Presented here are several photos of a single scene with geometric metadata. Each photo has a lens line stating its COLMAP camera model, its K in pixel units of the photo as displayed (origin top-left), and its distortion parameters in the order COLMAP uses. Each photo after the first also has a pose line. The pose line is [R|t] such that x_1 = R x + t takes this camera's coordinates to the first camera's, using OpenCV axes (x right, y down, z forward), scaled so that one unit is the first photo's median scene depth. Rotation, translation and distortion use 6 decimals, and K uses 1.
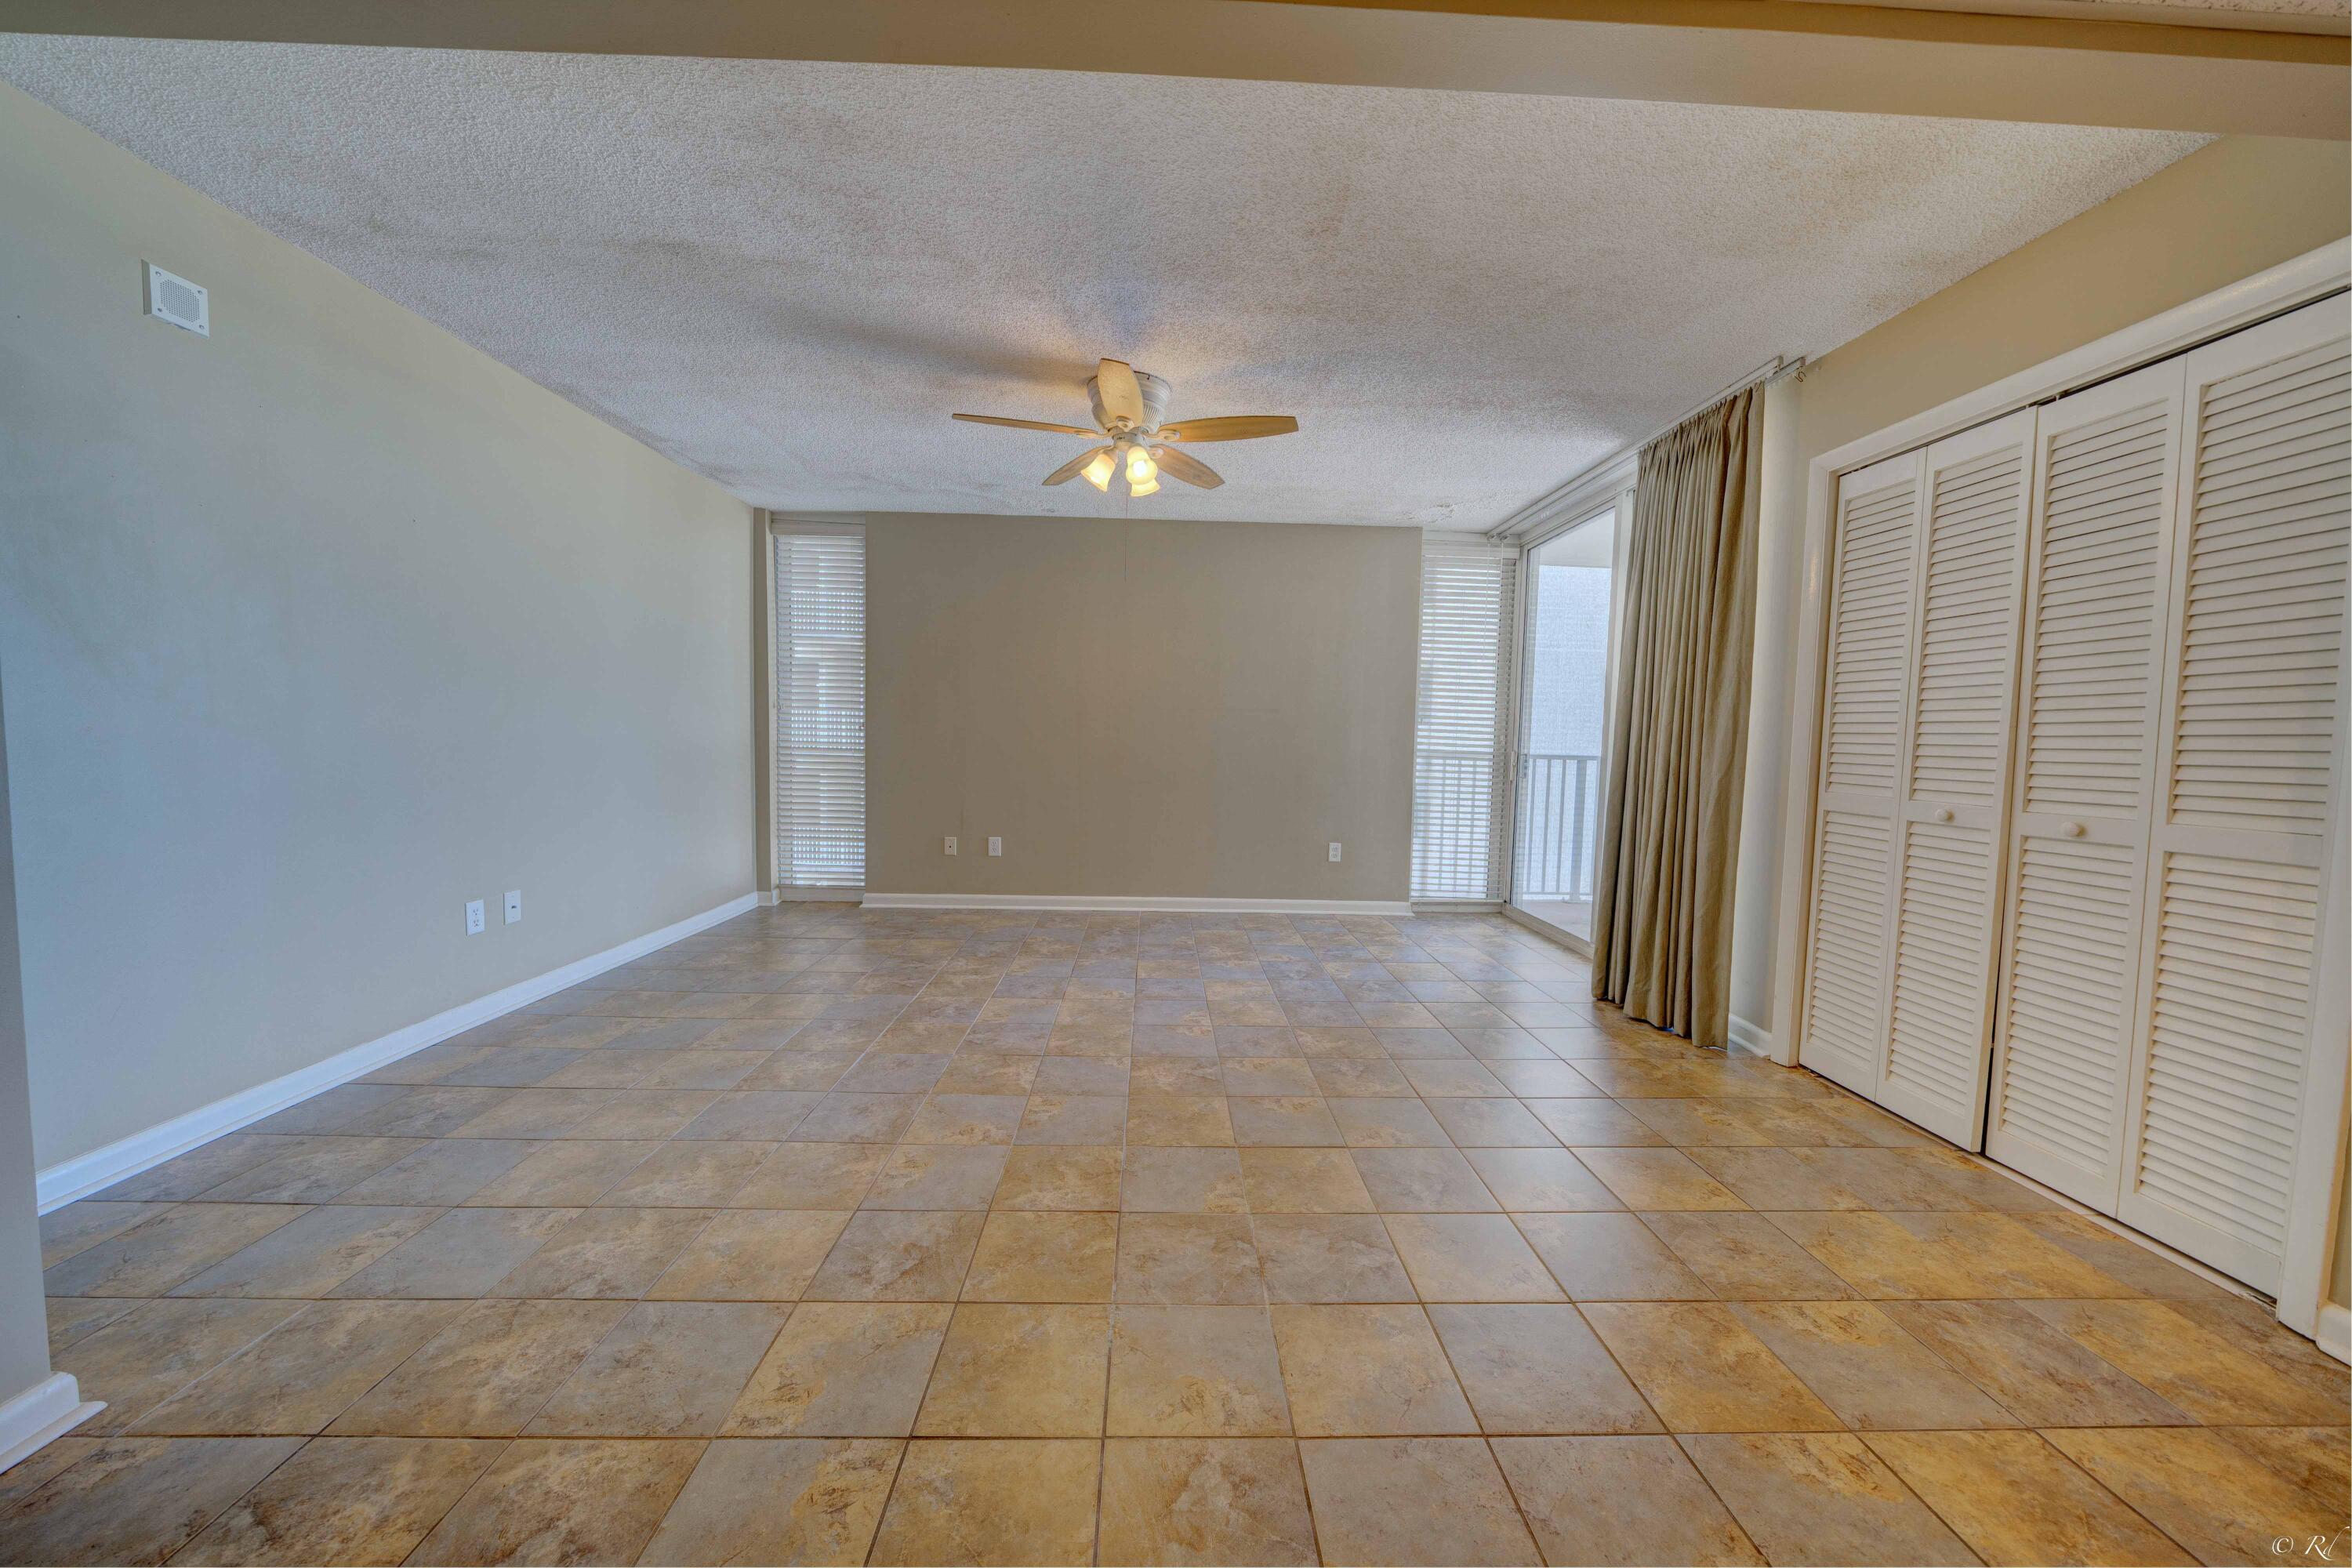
lens RADIAL K [[801.9, 0, 1174.7], [0, 801.9, 788.3], [0, 0, 1]] dist [-0.005737, 0.000184]
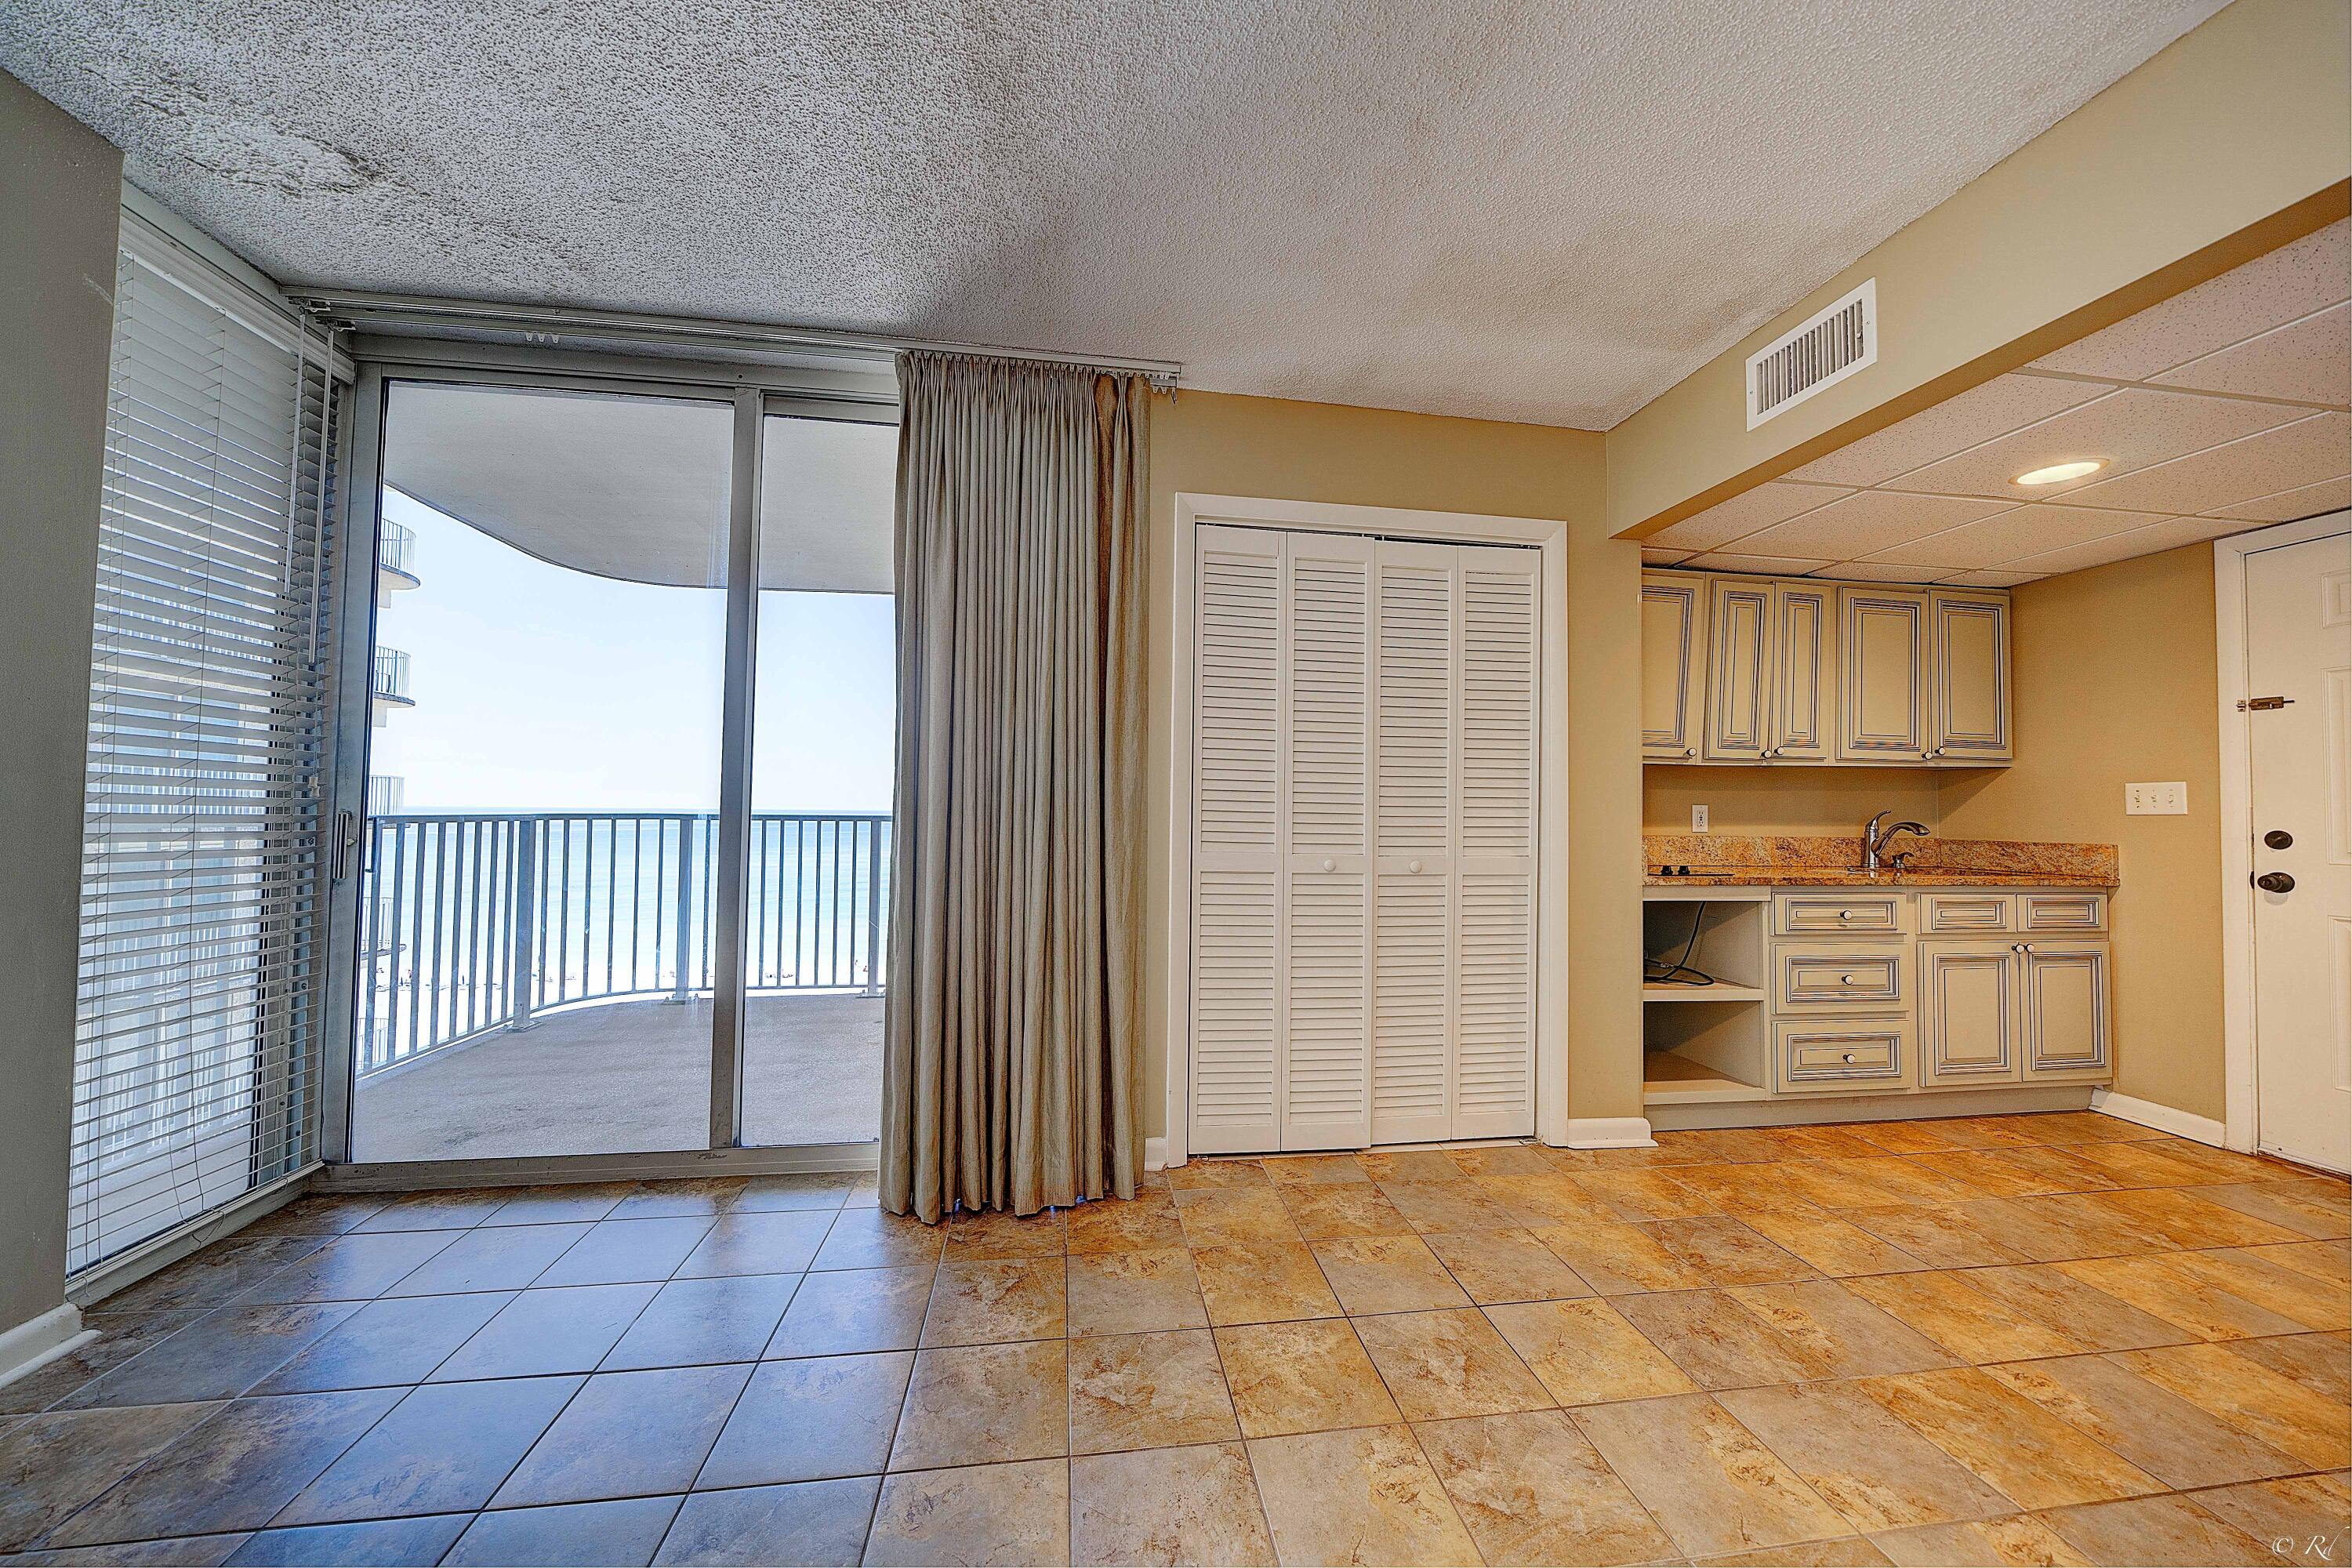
lens RADIAL K [[801.9, 0, 1172.7], [0, 801.9, 784.9], [0, 0, 1]] dist [-0.005737, 0.000184]
pose [[-0.111252, 0.005727, 0.993776, -0.112209], [0.045253, 0.998975, -0.000691, -0.069905], [-0.992761, 0.044895, -0.111397, 1.051033]]
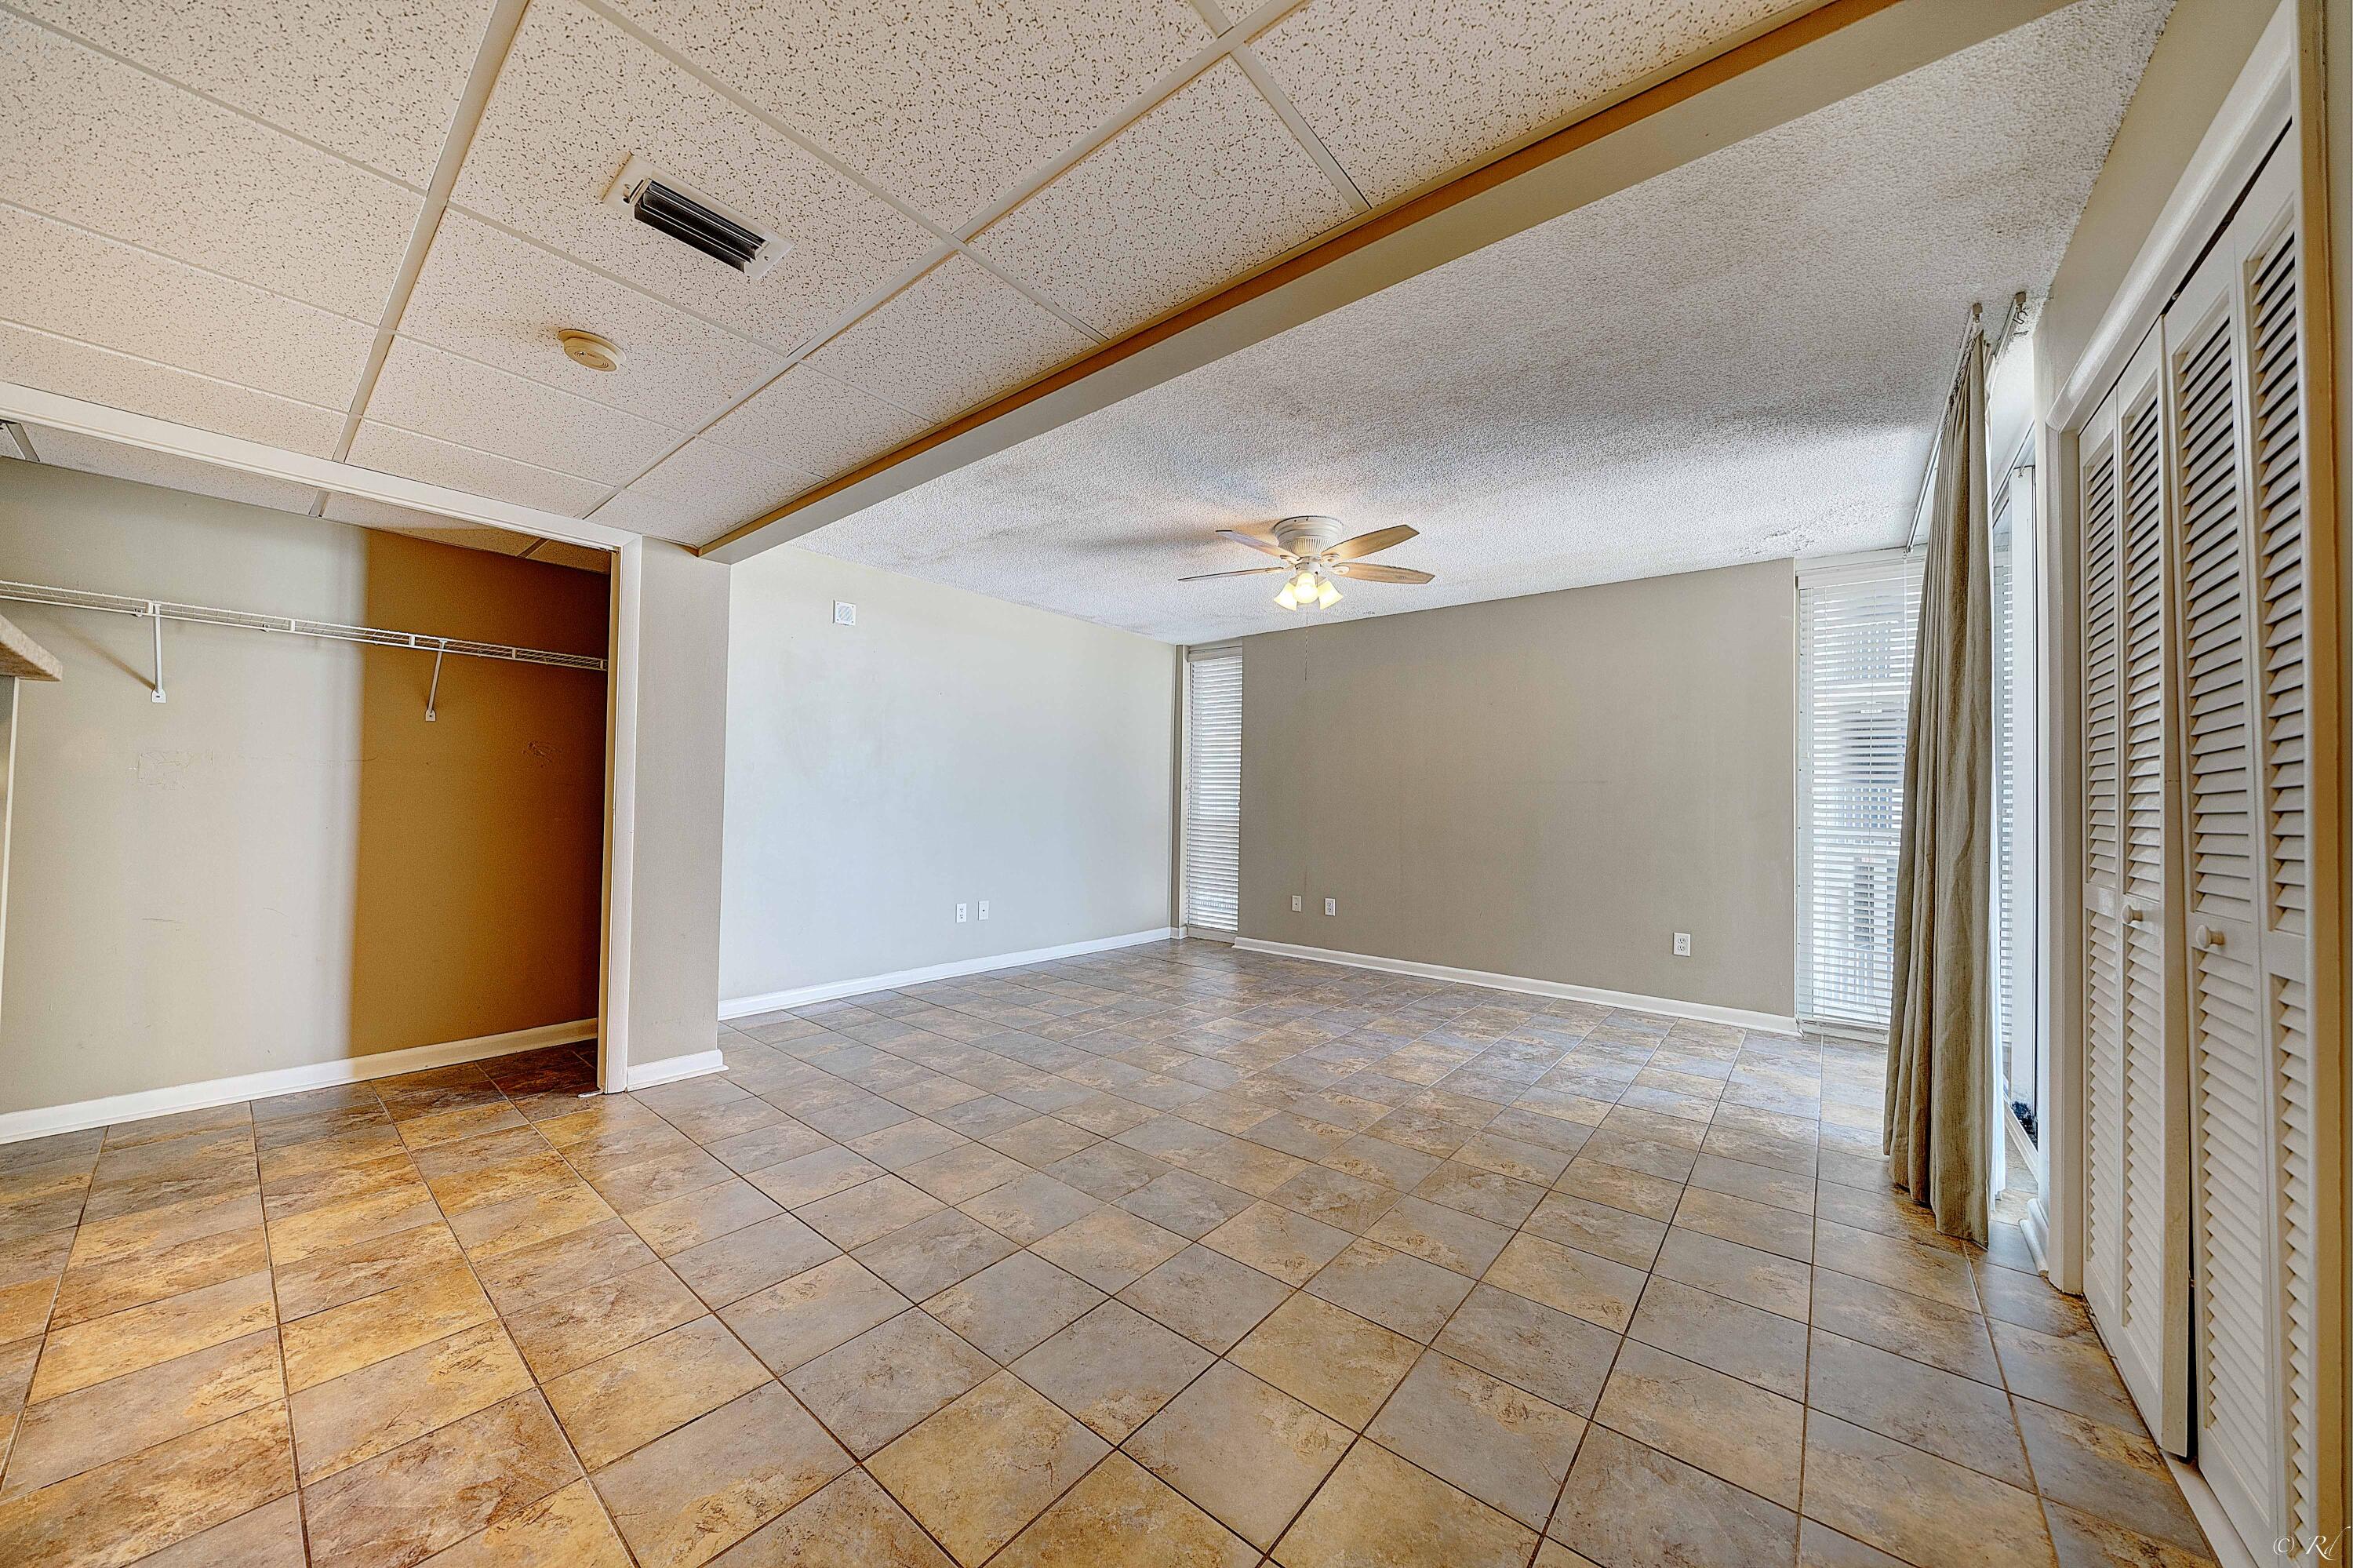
lens RADIAL K [[802.2, 0, 1174.4], [0, 802.2, 789.2], [0, 0, 1]] dist [-0.005737, 0.000184]
pose [[0.754028, -0.019679, -0.656547, 0.624848], [-0.044523, 0.995721, -0.080978, 0.014008], [0.655331, 0.090291, 0.749926, -0.028312]]
